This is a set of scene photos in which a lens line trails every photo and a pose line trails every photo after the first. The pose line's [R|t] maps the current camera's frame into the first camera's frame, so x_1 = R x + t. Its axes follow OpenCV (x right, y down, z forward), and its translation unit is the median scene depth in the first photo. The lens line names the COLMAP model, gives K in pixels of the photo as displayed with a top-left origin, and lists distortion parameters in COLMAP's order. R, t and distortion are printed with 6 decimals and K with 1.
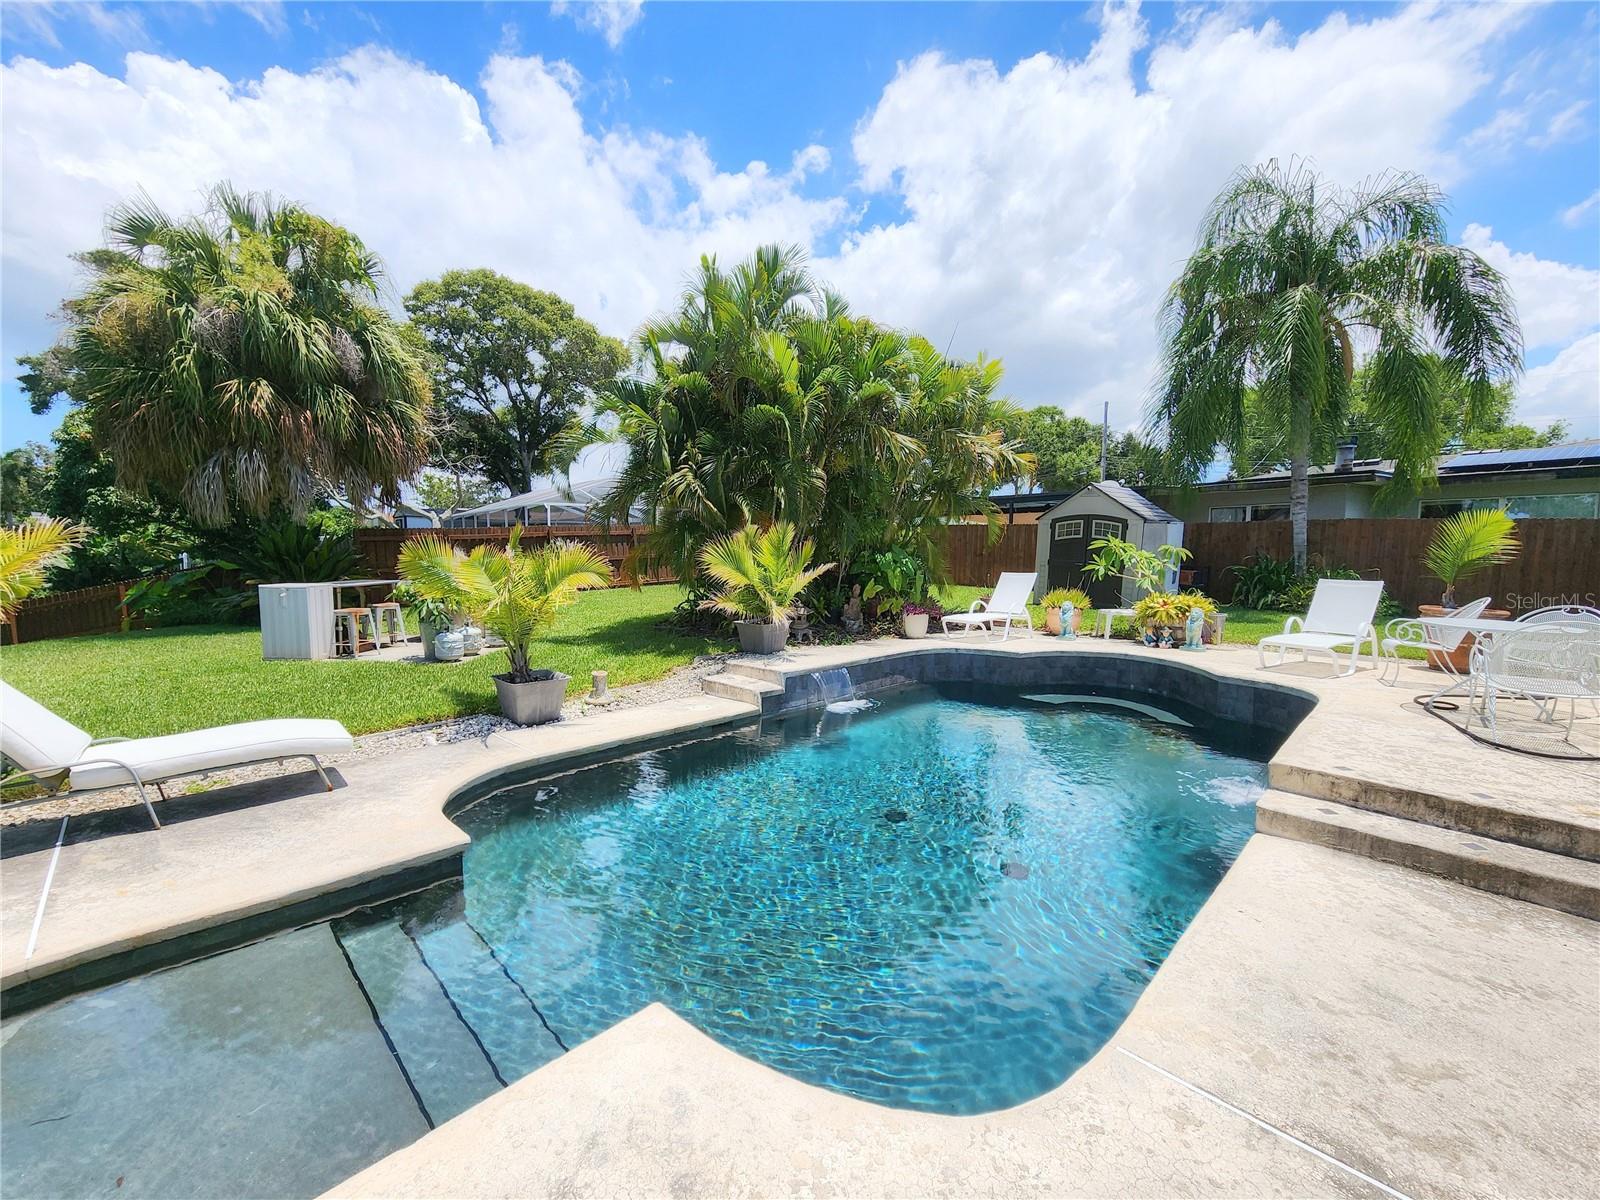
lens RADIAL K [[650.3, 0, 798.4], [0, 650.3, 593.7], [0, 0, 1]] dist [-0.003357, 0.000303]
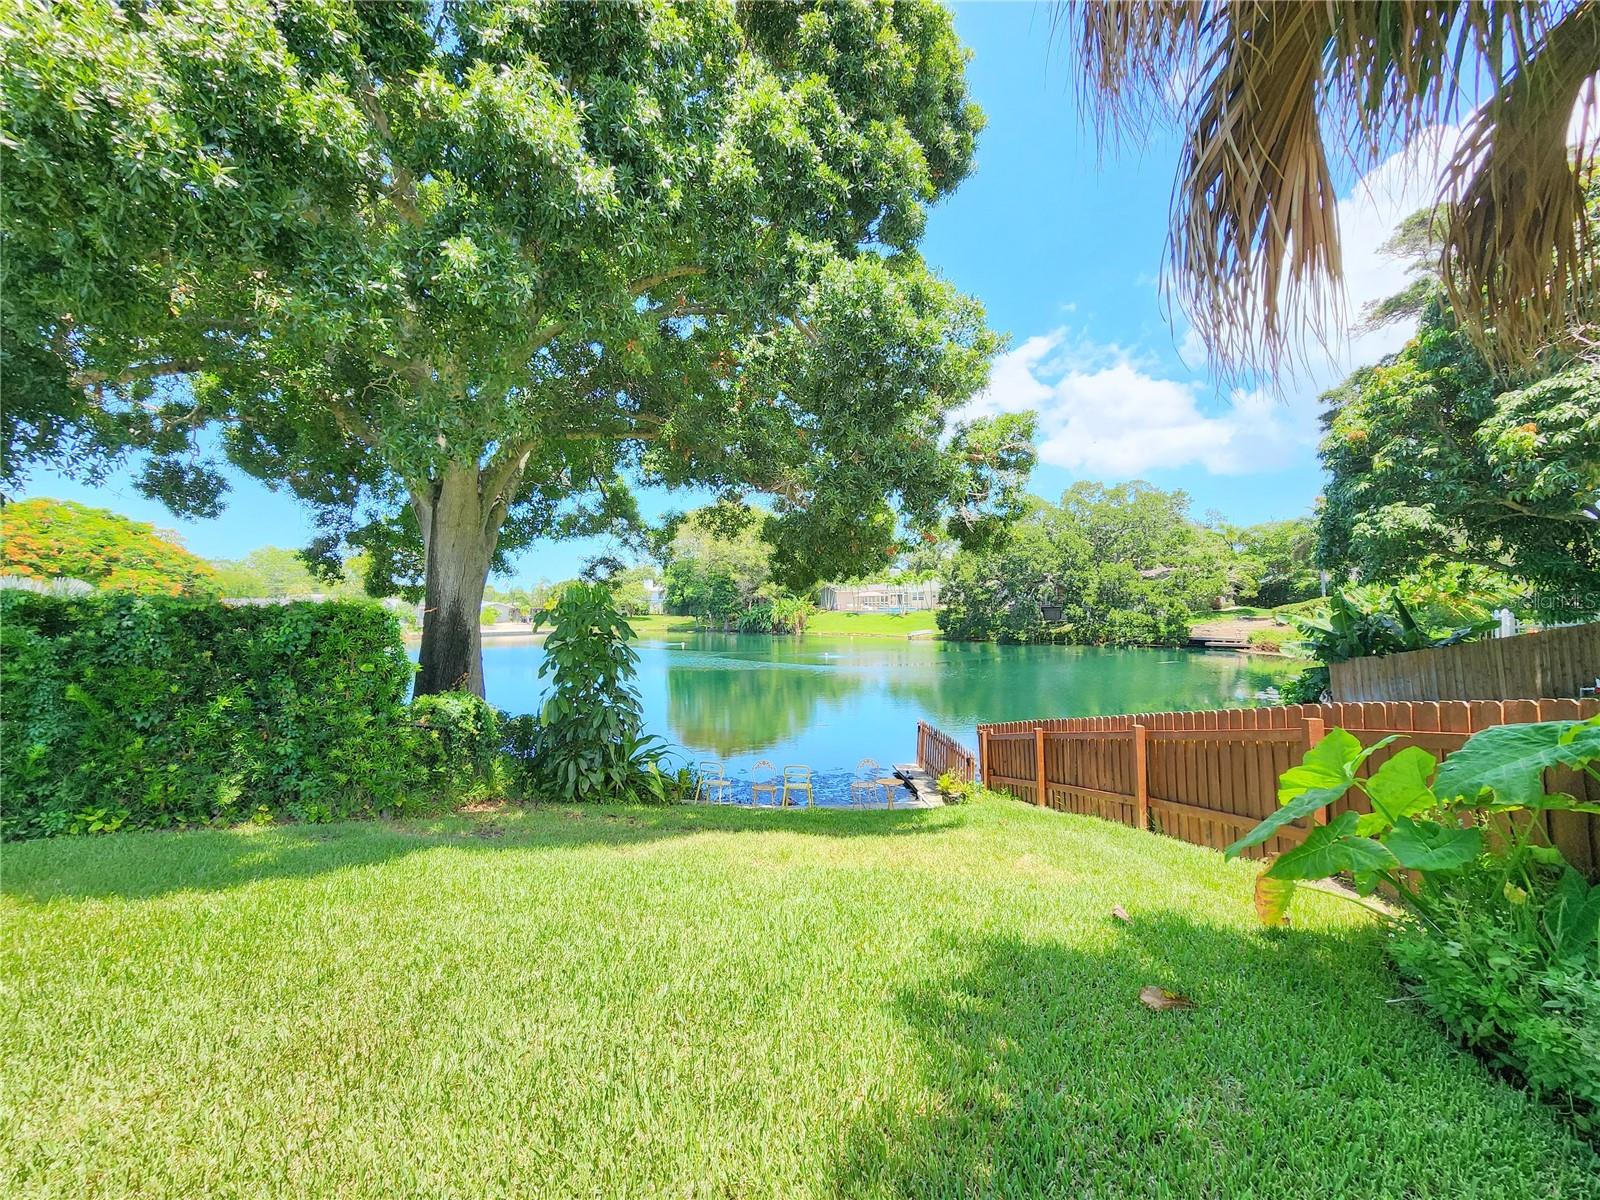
lens RADIAL K [[650.3, 0, 796.1], [0, 650.3, 603.5], [0, 0, 1]] dist [-0.003357, 0.000303]
pose [[-0.015531, -0.005038, -0.999867, -0.375567], [-0.064686, 0.997898, -0.004024, -0.028309], [0.997785, 0.064615, -0.015824, 0.393457]]
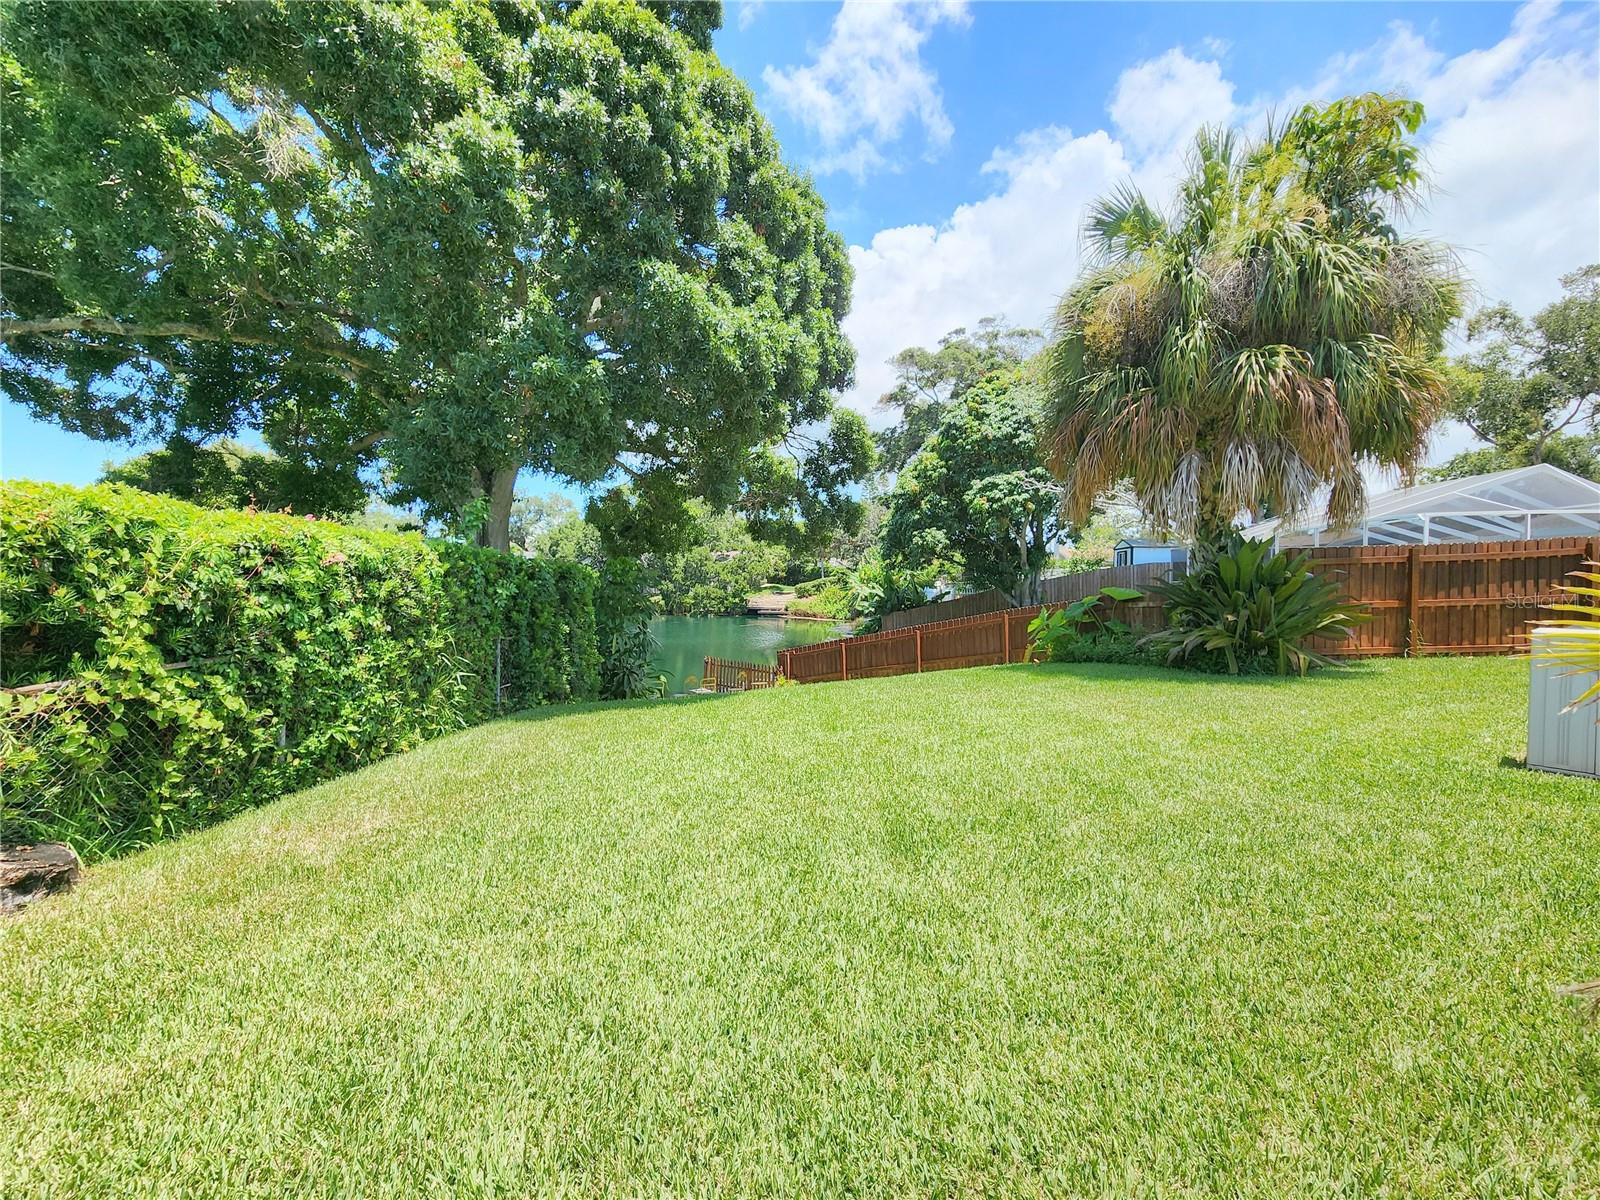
lens RADIAL K [[650.3, 0, 791.2], [0, 650.3, 594.2], [0, 0, 1]] dist [-0.003357, 0.000303]
pose [[0.620895, 0.016975, -0.783710, -0.246852], [-0.061859, 0.997709, -0.027398, 0.001674], [0.781449, 0.065491, 0.620522, 0.065987]]
